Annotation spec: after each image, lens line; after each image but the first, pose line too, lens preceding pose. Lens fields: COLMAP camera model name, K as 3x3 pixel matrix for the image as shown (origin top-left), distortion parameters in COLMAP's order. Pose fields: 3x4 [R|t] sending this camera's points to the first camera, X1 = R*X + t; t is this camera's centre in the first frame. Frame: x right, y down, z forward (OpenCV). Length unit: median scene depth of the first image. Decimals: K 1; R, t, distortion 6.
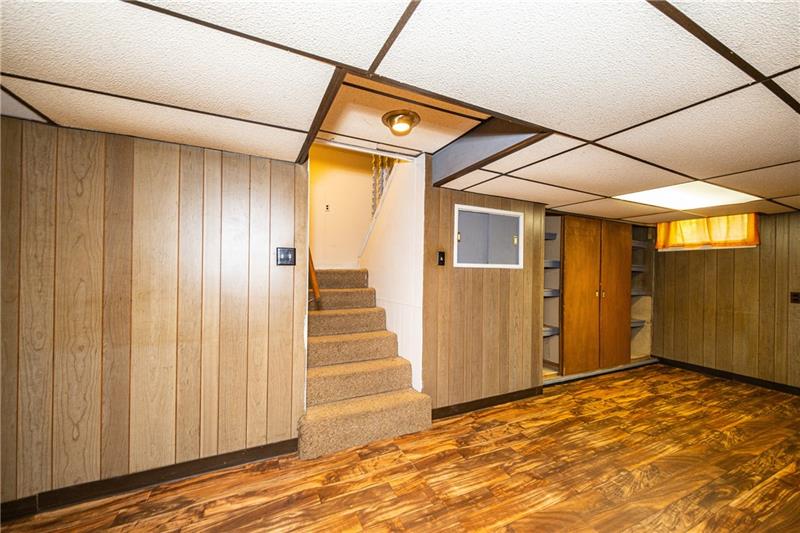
lens RADIAL K [[308.2, 0, 398.1], [0, 308.2, 269.8], [0, 0, 1]] dist [0.000200, -0.000407]
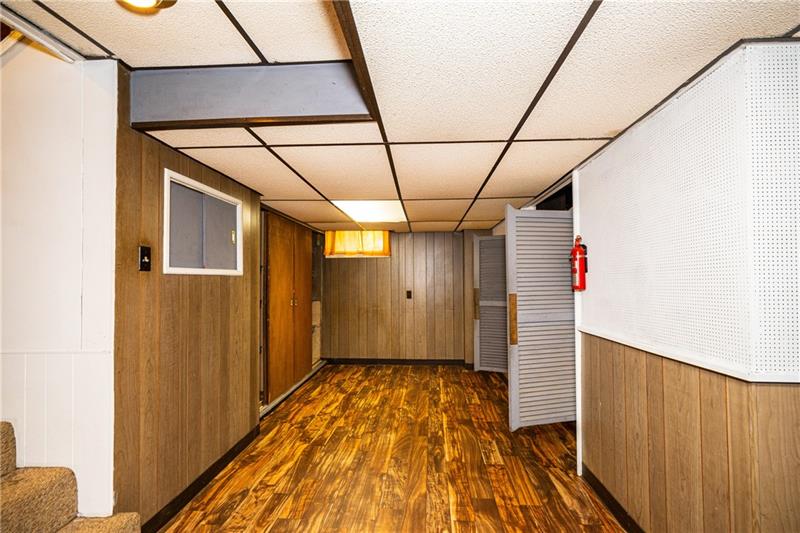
lens RADIAL K [[374.1, 0, 400.0], [0, 374.1, 270.8], [0, 0, 1]] dist [-0.001223, -0.000377]
pose [[0.490506, 0.003183, 0.871432, -0.219791], [0.006959, 0.999947, -0.007569, -0.005993], [-0.871410, 0.009777, 0.490458, 0.243005]]
